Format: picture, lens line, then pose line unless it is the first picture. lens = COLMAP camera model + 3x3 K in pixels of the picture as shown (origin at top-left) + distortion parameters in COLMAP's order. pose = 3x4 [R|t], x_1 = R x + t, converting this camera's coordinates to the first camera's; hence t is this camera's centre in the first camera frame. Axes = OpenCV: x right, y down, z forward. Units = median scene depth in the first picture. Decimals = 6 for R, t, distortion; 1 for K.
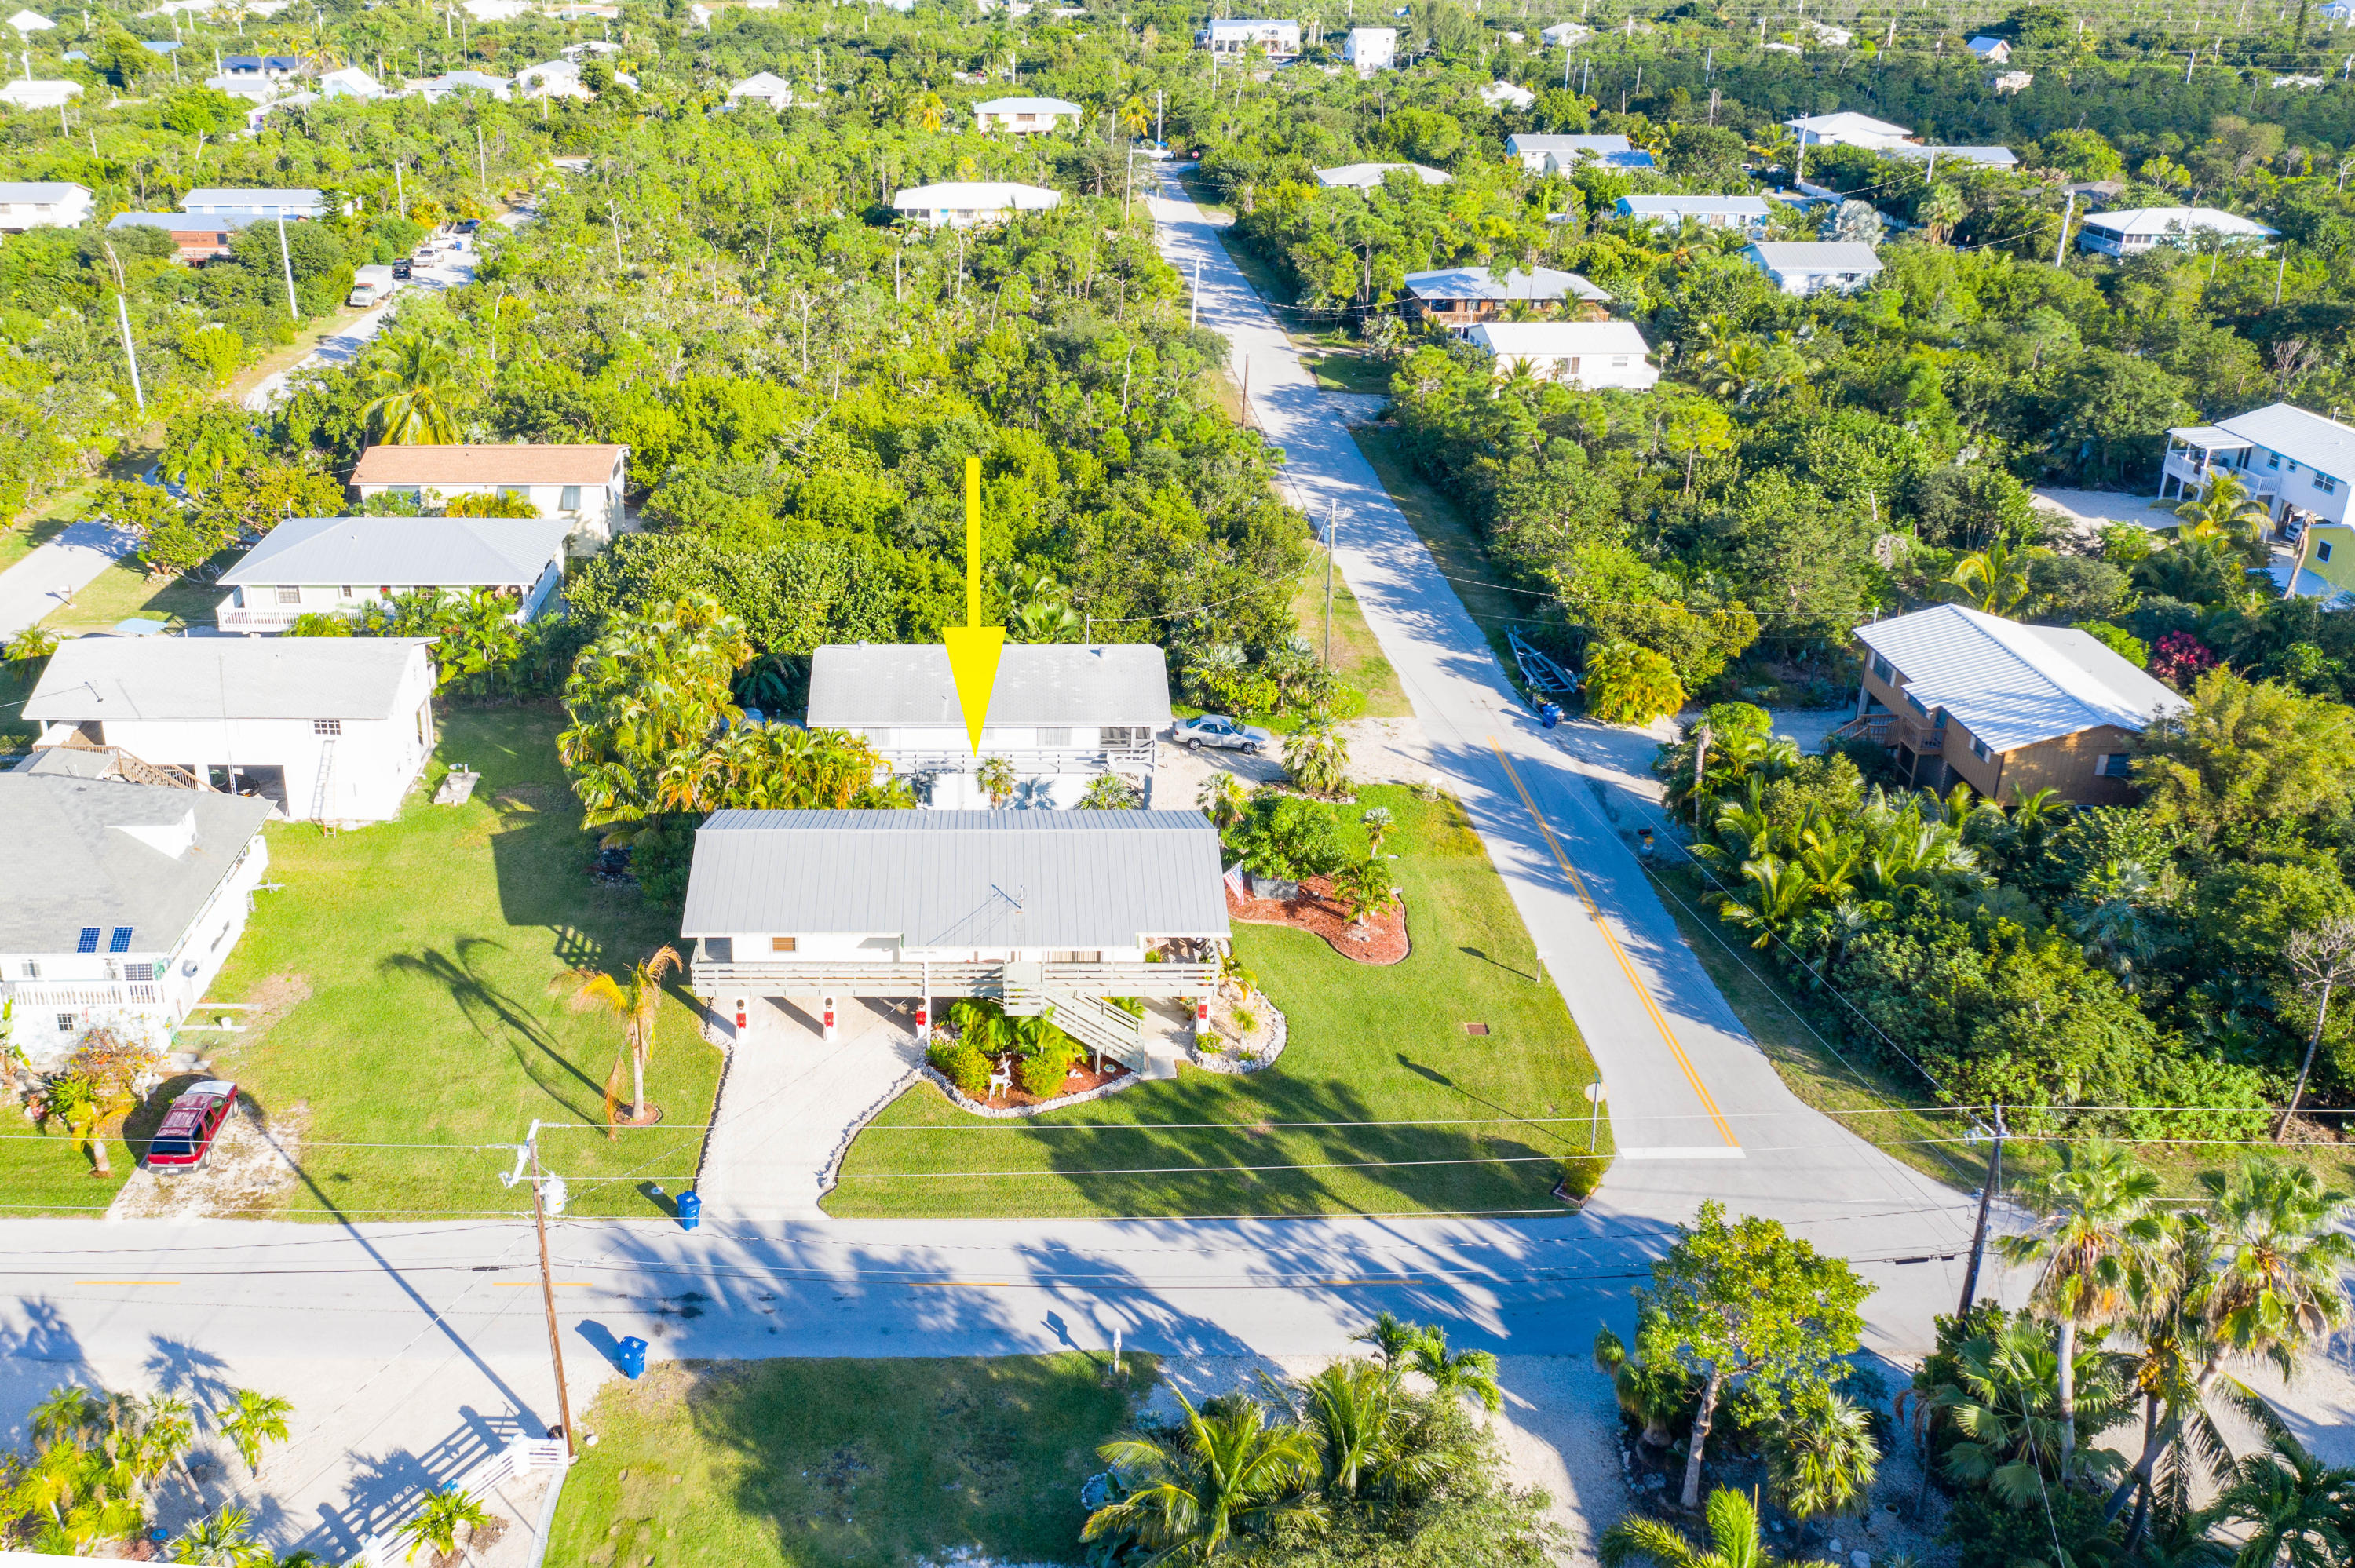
lens RADIAL K [[1949.0, 0, 1000.0], [0, 1949.0, 675.8], [0, 0, 1]] dist [-0.011700, -0.007829]
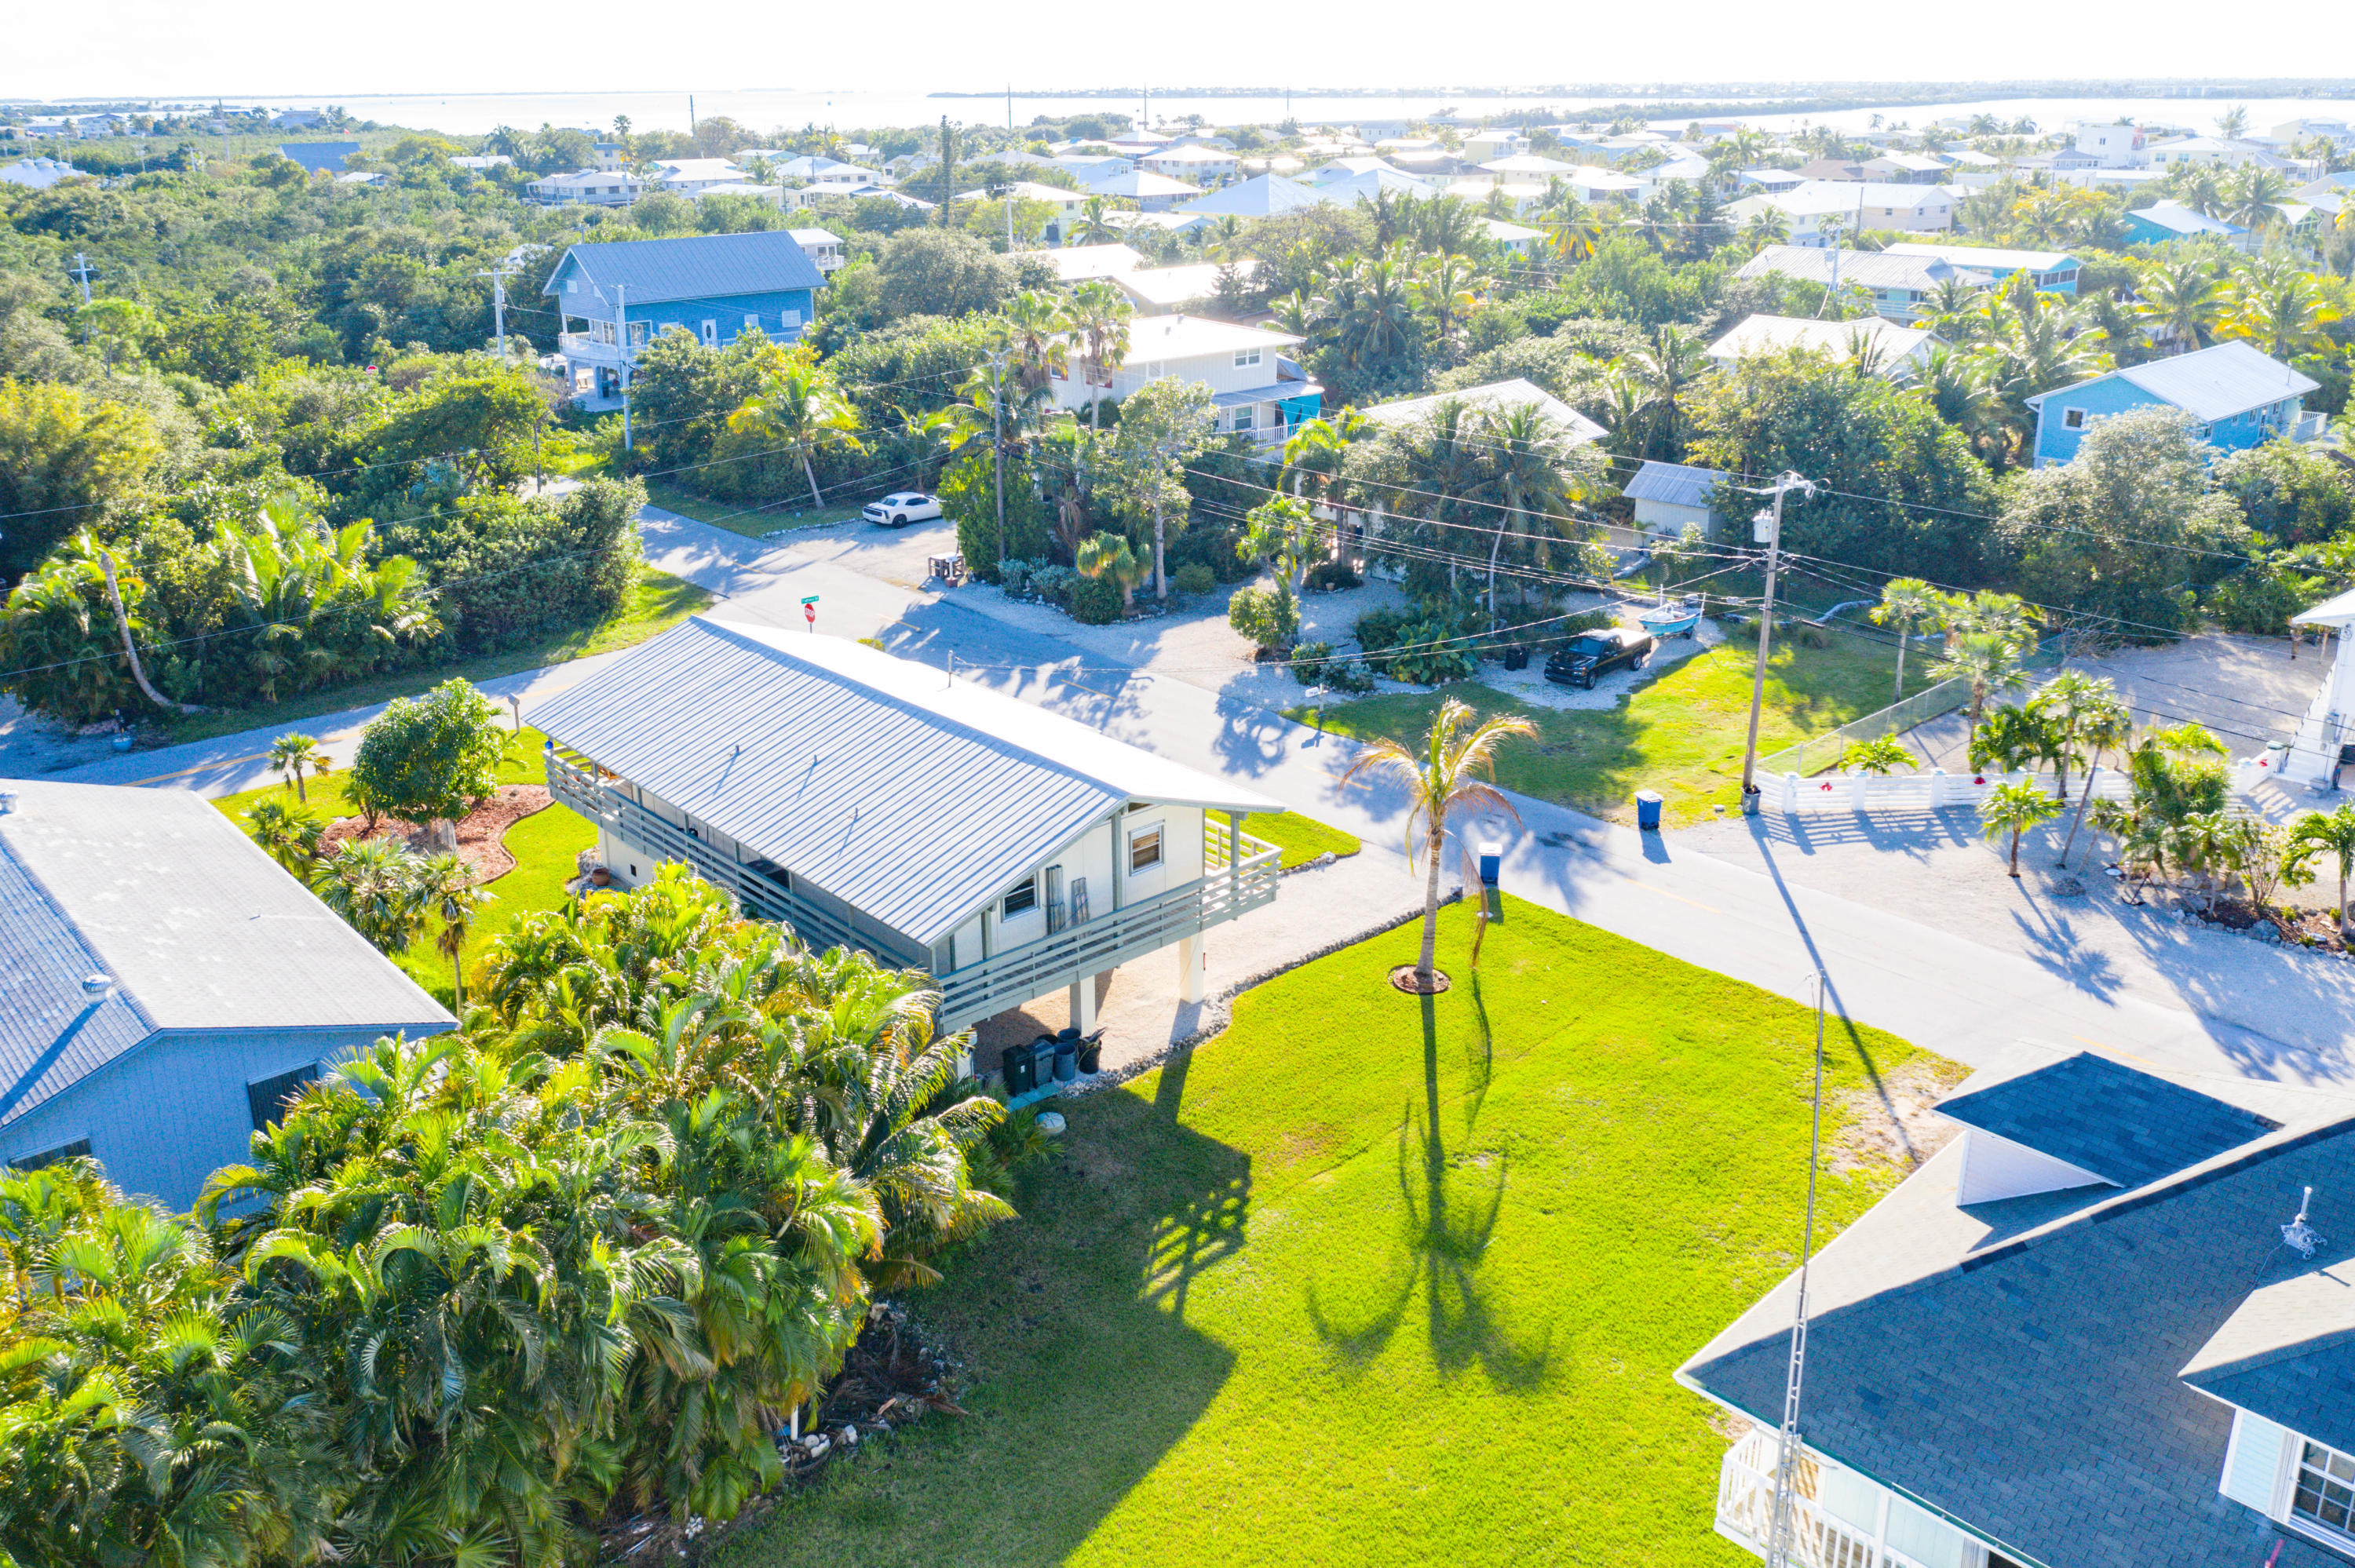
lens RADIAL K [[1838.8, 0, 1177.5], [0, 1838.8, 784.0], [0, 0, 1]] dist [-0.010209, 0.004231]
pose [[-0.664784, -0.264130, 0.698783, -0.571070], [0.282554, 0.777014, 0.562506, -0.234726], [-0.691539, 0.571388, -0.441916, 1.291834]]
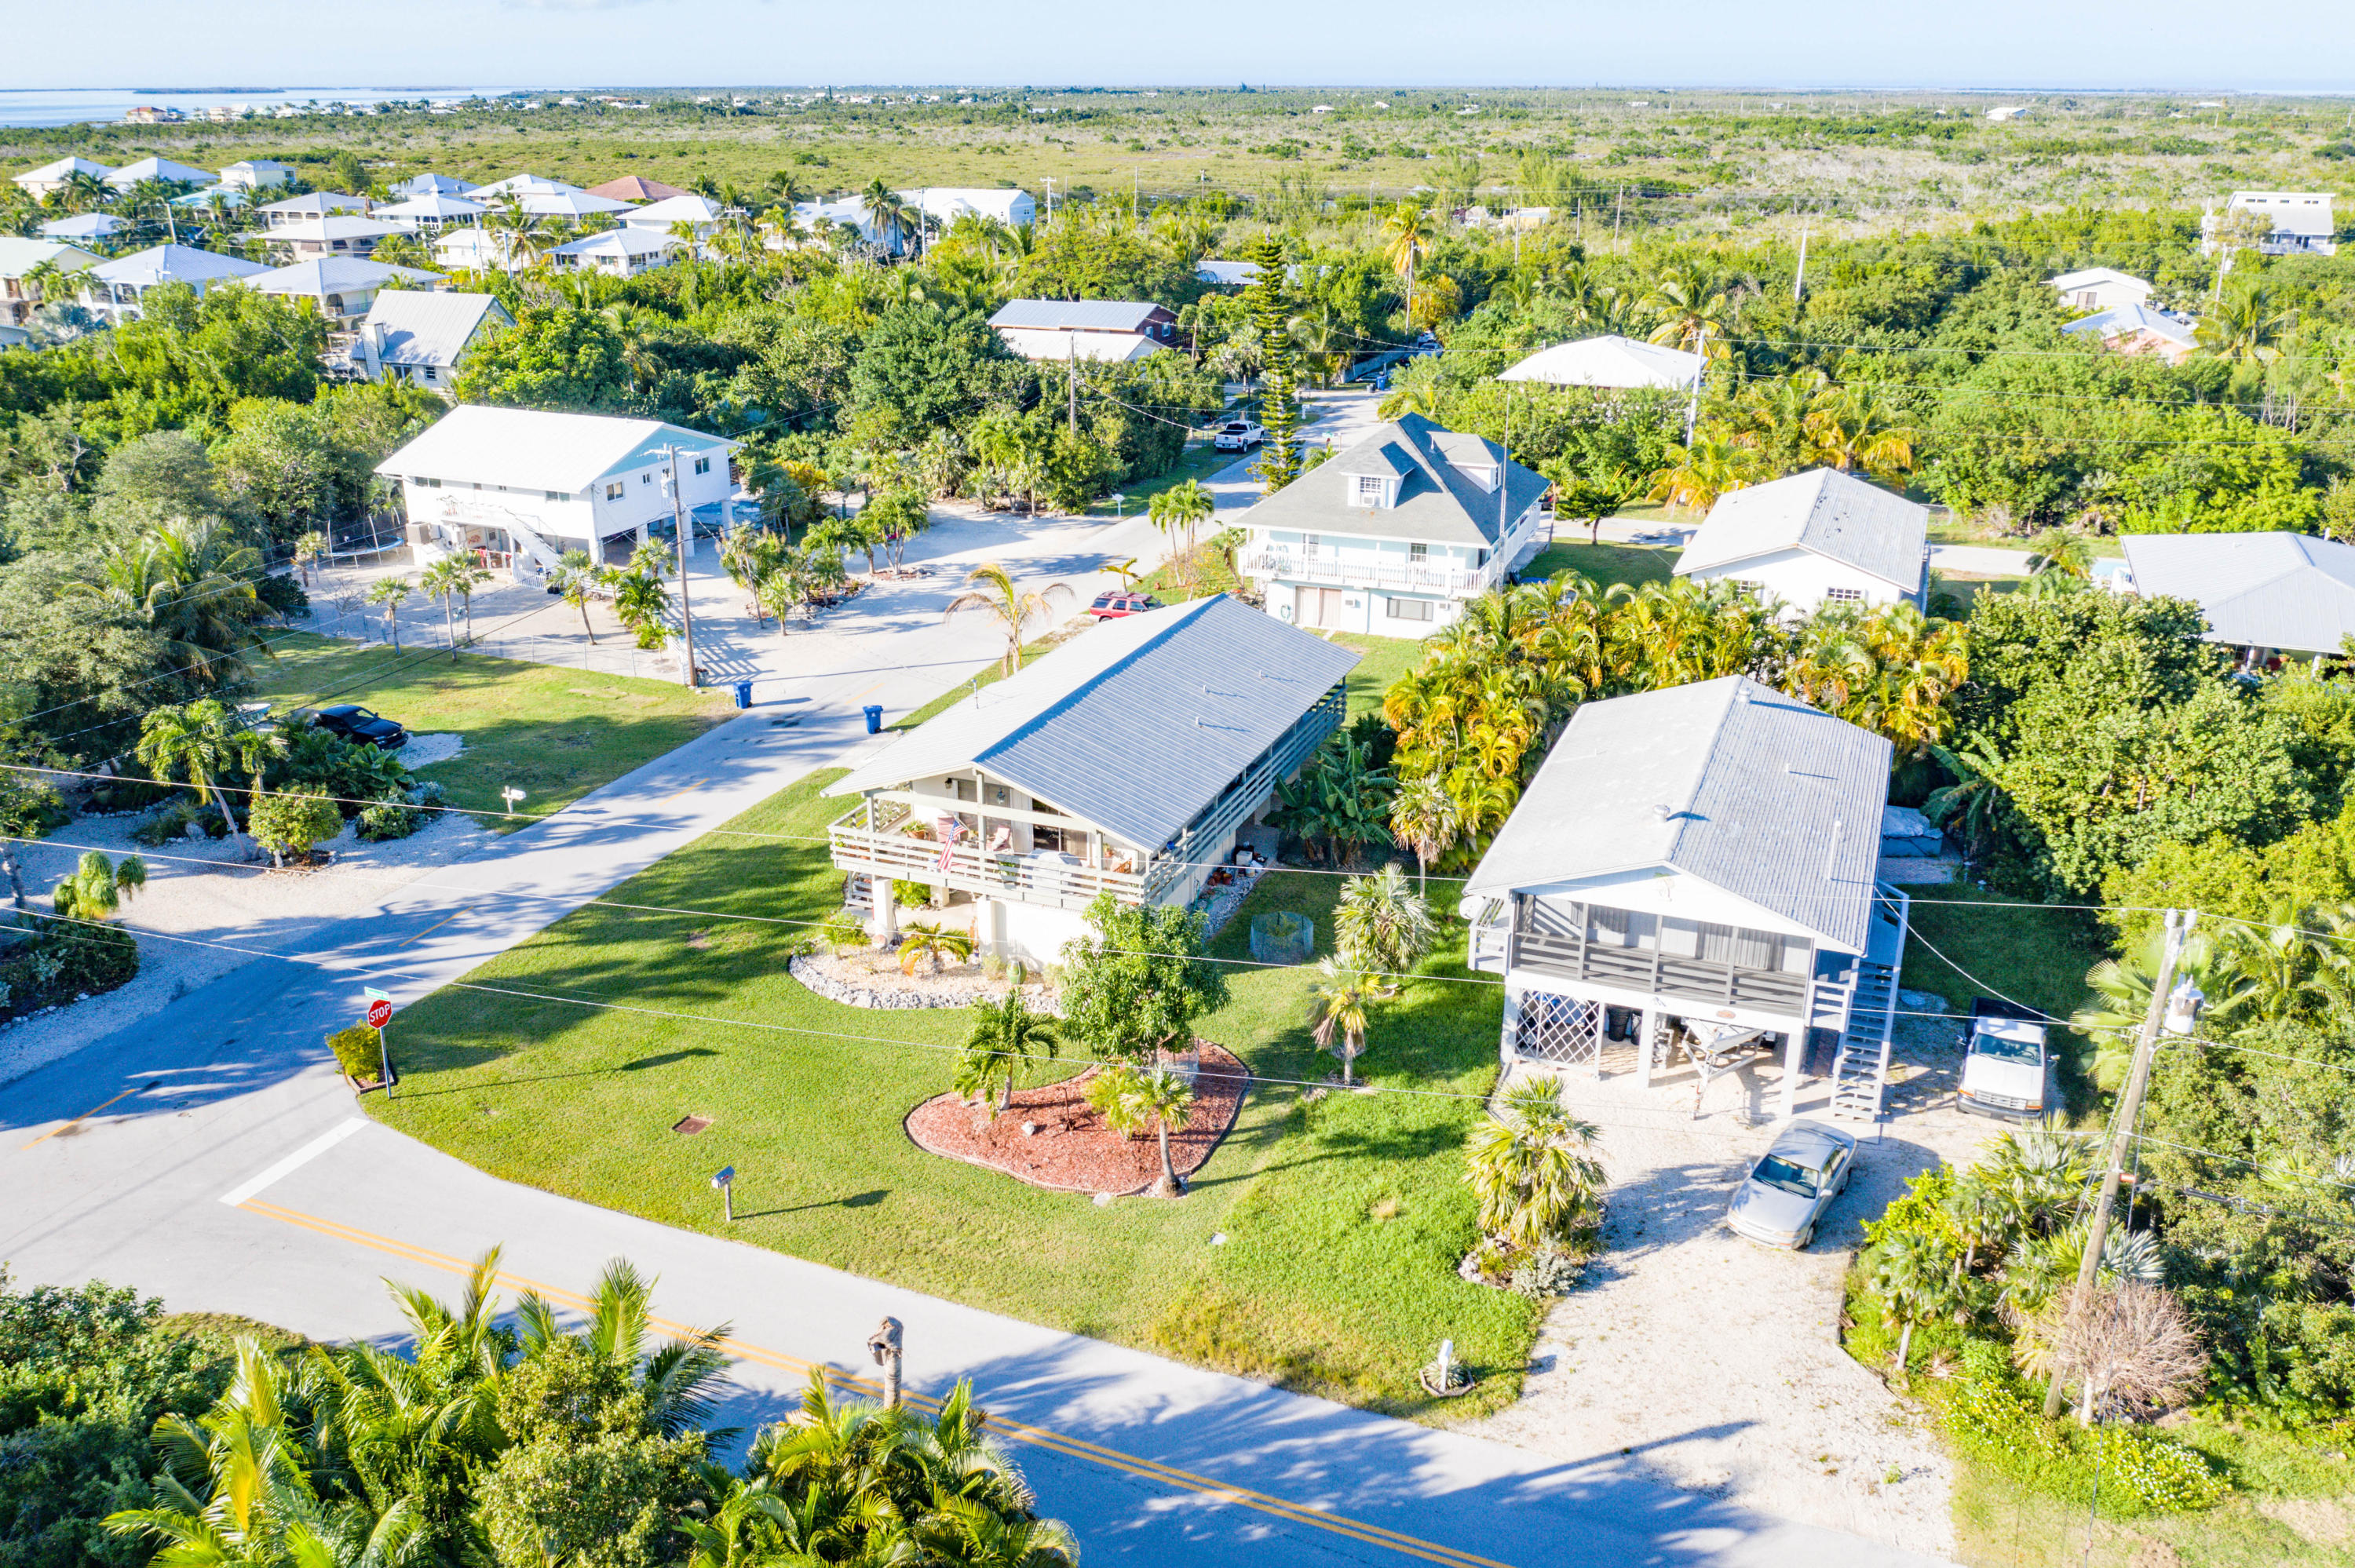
lens RADIAL K [[1835.7, 0, 1158.2], [0, 1835.7, 776.4], [0, 0, 1]] dist [-0.014650, 0.003249]
pose [[-0.392957, 0.321062, -0.861687, 0.723955], [-0.342235, 0.818689, 0.461111, -0.276615], [0.853499, 0.476096, -0.211831, 1.277751]]
